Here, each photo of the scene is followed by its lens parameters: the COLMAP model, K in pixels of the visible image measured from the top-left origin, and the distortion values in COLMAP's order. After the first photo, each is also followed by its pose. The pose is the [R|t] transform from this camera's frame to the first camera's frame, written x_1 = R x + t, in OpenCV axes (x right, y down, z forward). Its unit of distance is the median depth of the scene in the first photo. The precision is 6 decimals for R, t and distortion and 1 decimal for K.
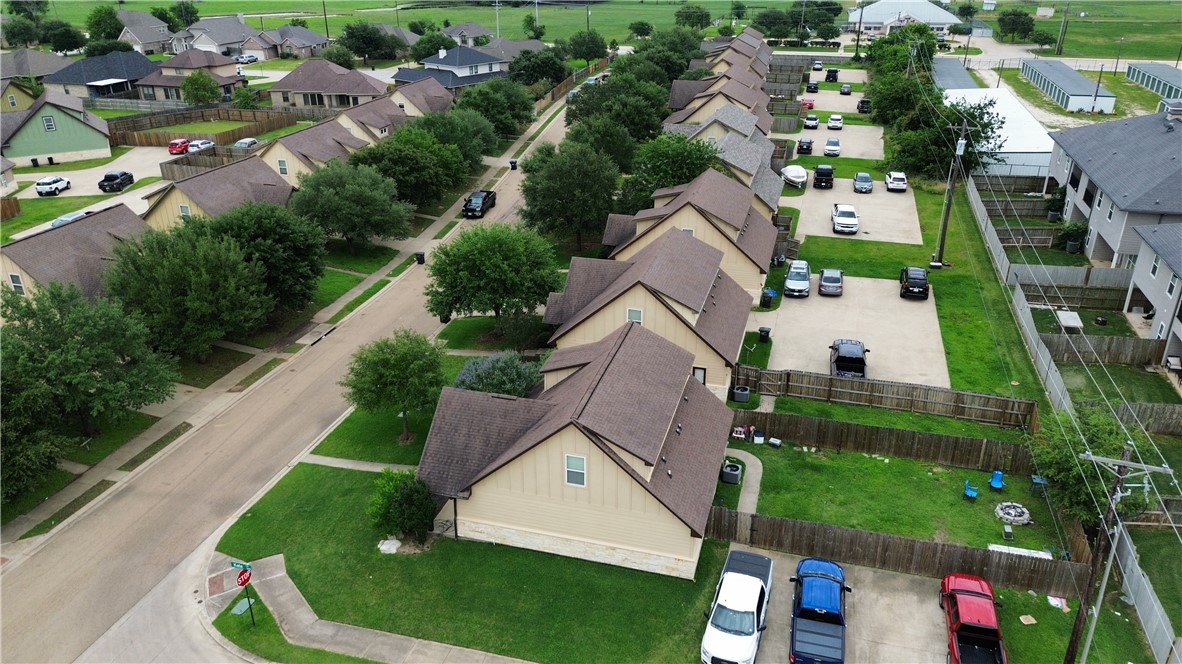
lens RADIAL K [[838.1, 0, 595.8], [0, 838.1, 325.0], [0, 0, 1]] dist [0.058983, -0.048875]
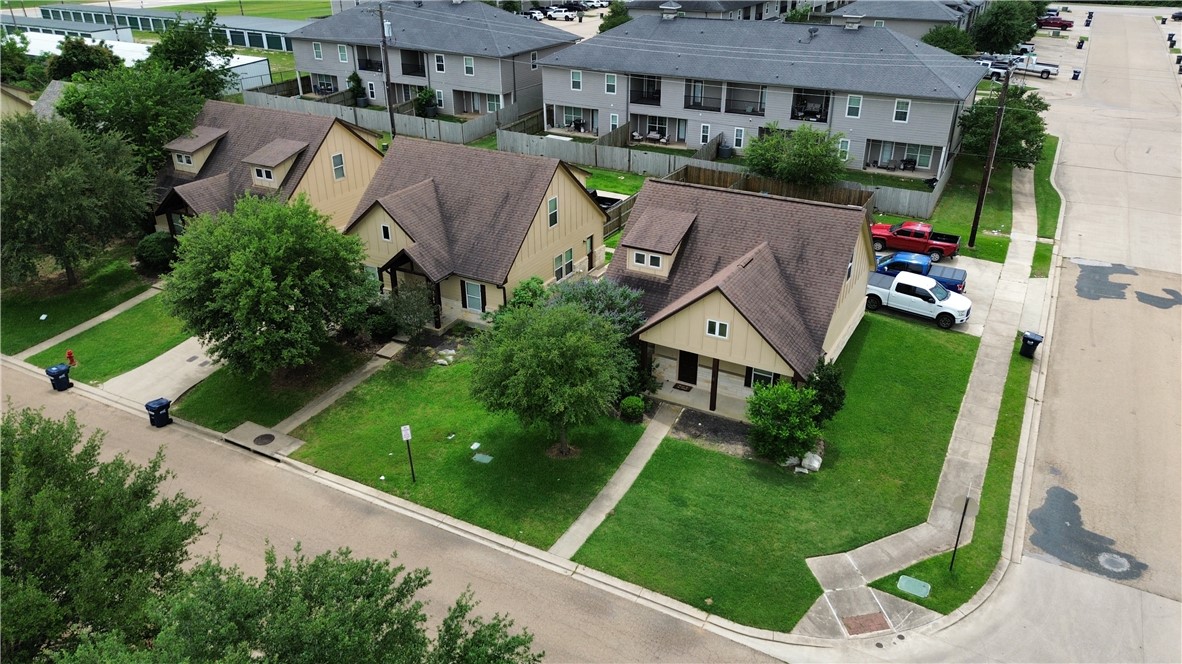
lens RADIAL K [[838.1, 0, 594.2], [0, 838.1, 357.3], [0, 0, 1]] dist [0.058983, -0.048875]
pose [[0.219987, -0.451814, 0.864564, -1.011339], [0.407134, 0.847920, 0.339521, -0.204477], [-0.886481, 0.277303, 0.370479, 0.897444]]
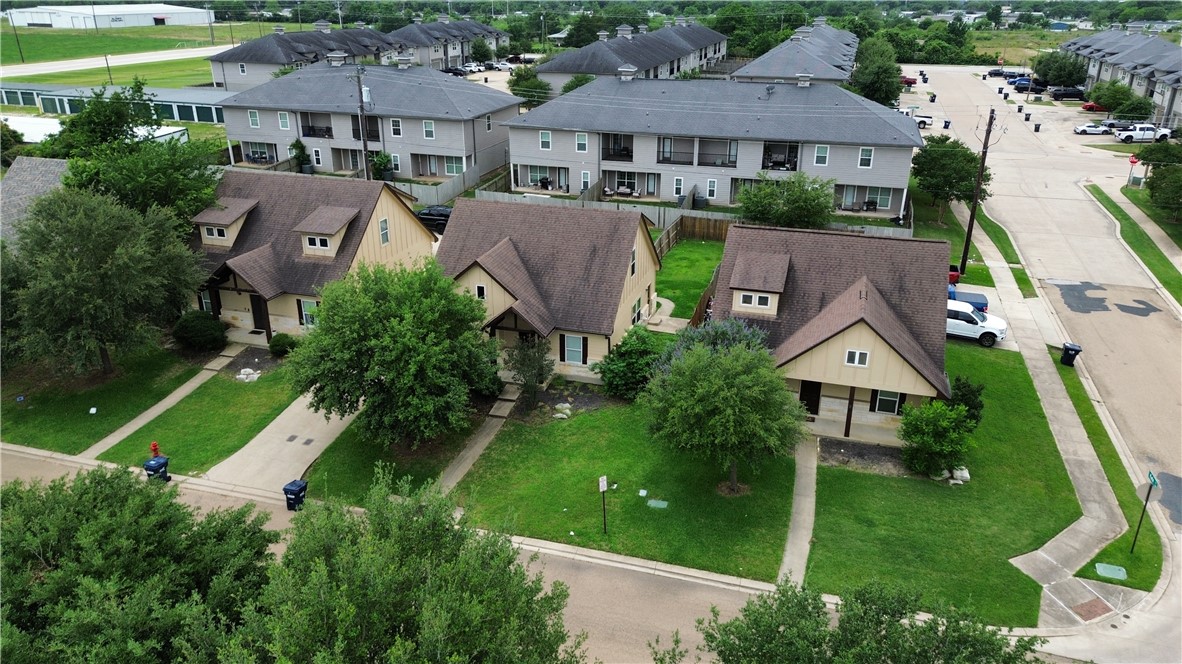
lens RADIAL K [[838.1, 0, 619.2], [0, 838.1, 356.7], [0, 0, 1]] dist [0.058983, -0.048875]
pose [[0.017452, -0.402588, 0.915215, -1.075134], [0.414172, 0.836039, 0.359862, -0.332541], [-0.910031, 0.372776, 0.181331, 1.181991]]
